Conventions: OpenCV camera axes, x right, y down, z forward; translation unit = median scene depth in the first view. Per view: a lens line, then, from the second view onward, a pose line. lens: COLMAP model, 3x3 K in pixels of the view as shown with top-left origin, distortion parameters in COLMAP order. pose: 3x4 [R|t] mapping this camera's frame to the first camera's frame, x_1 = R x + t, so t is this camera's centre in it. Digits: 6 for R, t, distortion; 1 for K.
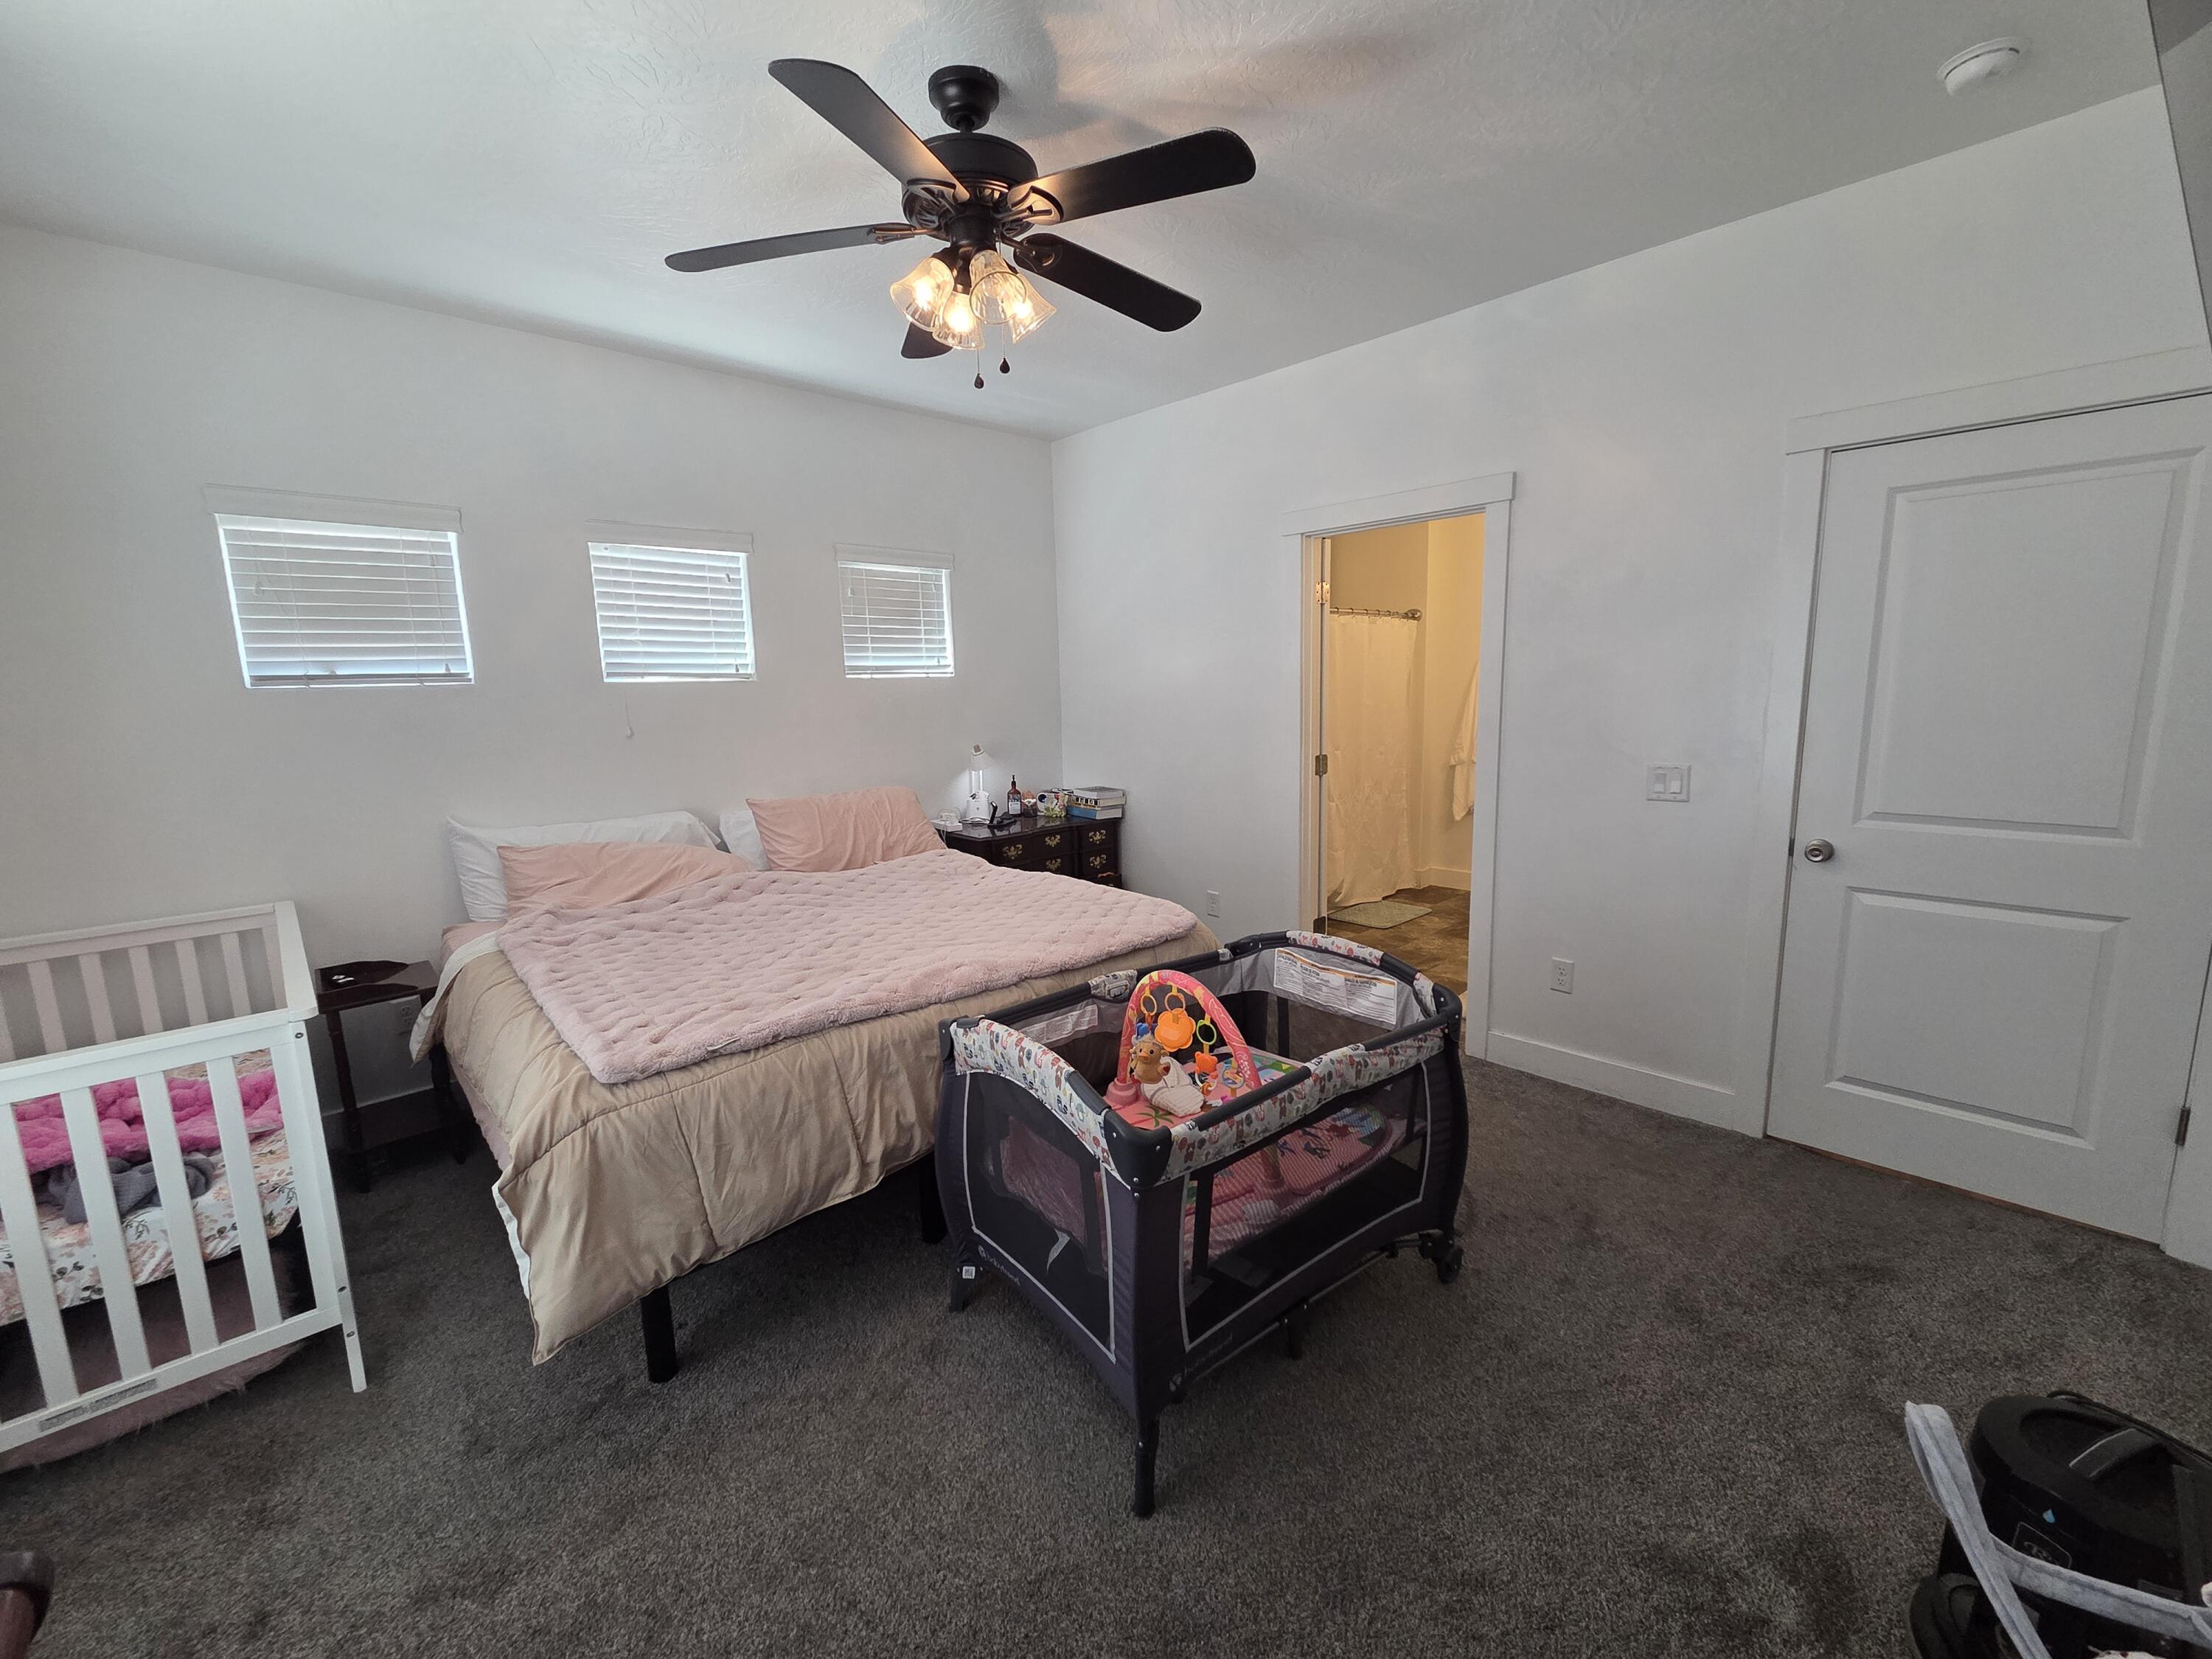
lens RADIAL K [[904.1, 0, 1109.3], [0, 904.1, 828.0], [0, 0, 1]] dist [0.002165, -0.000449]
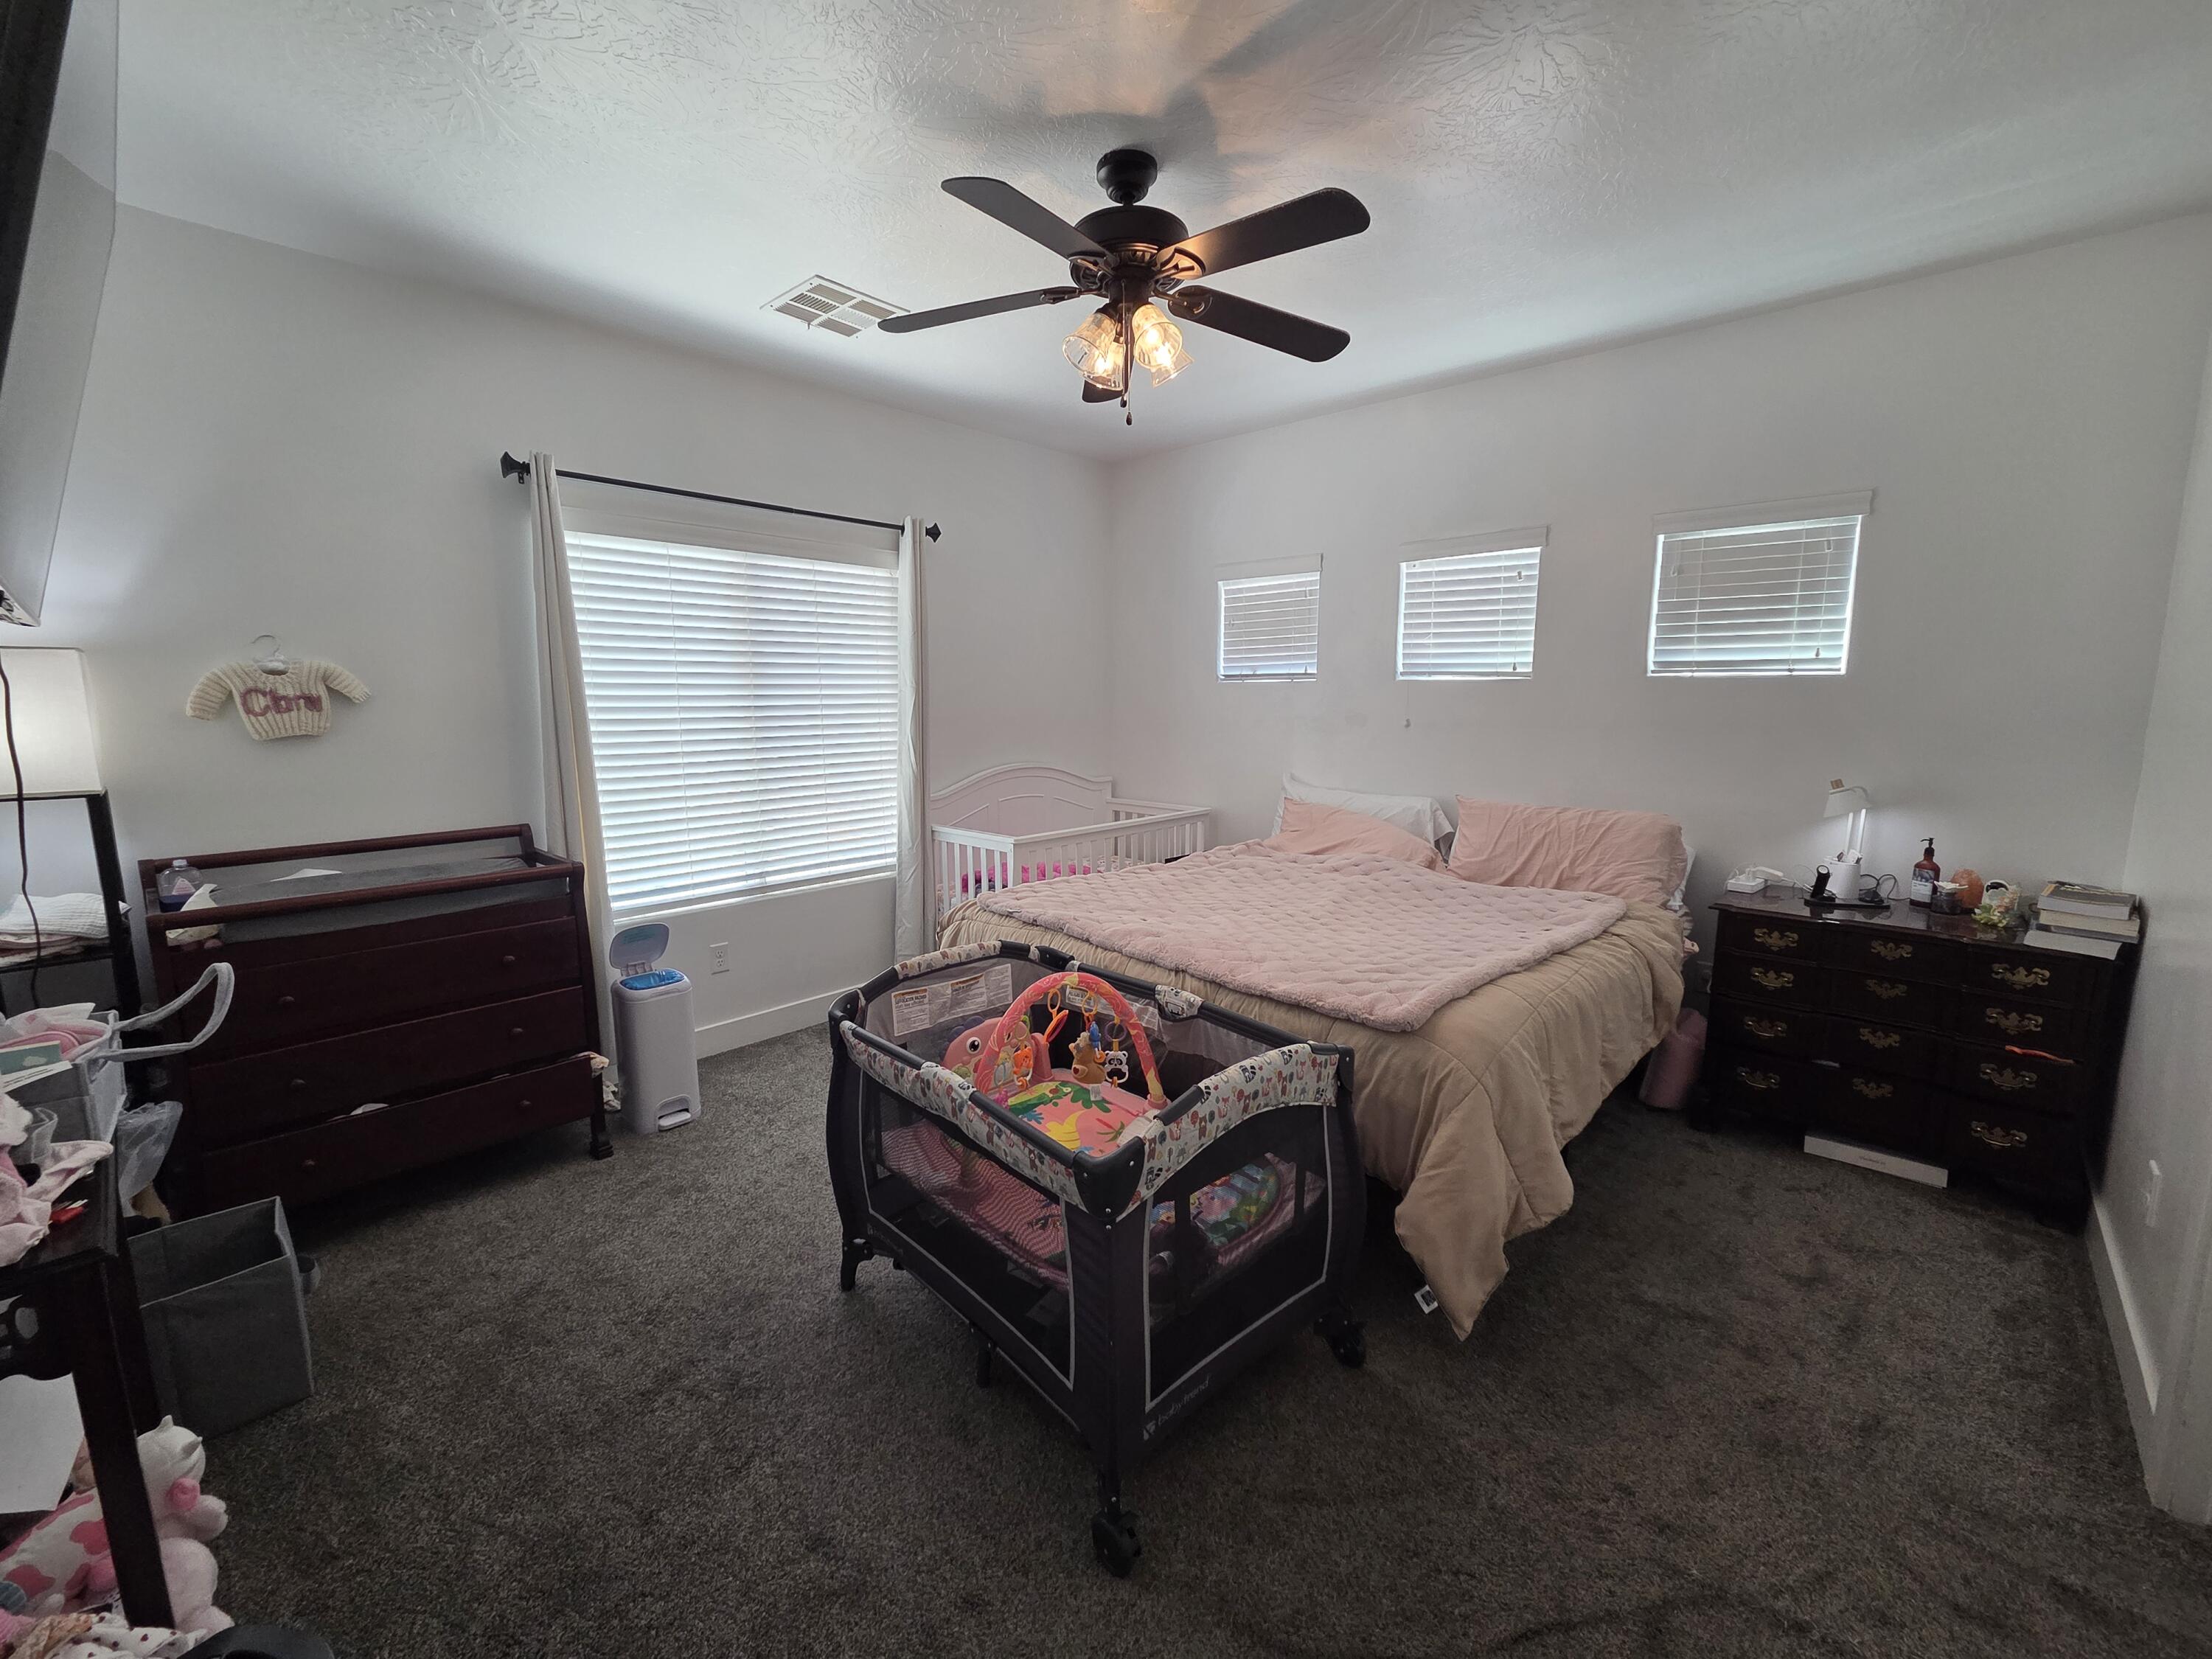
lens RADIAL K [[904.1, 0, 1113.4], [0, 904.1, 827.8], [0, 0, 1]] dist [0.001901, 0.000177]
pose [[0.077484, 0.169639, -0.982455, 1.086353], [-0.162542, 0.974383, 0.155426, -0.171498], [0.983655, 0.147648, 0.103073, 0.964813]]
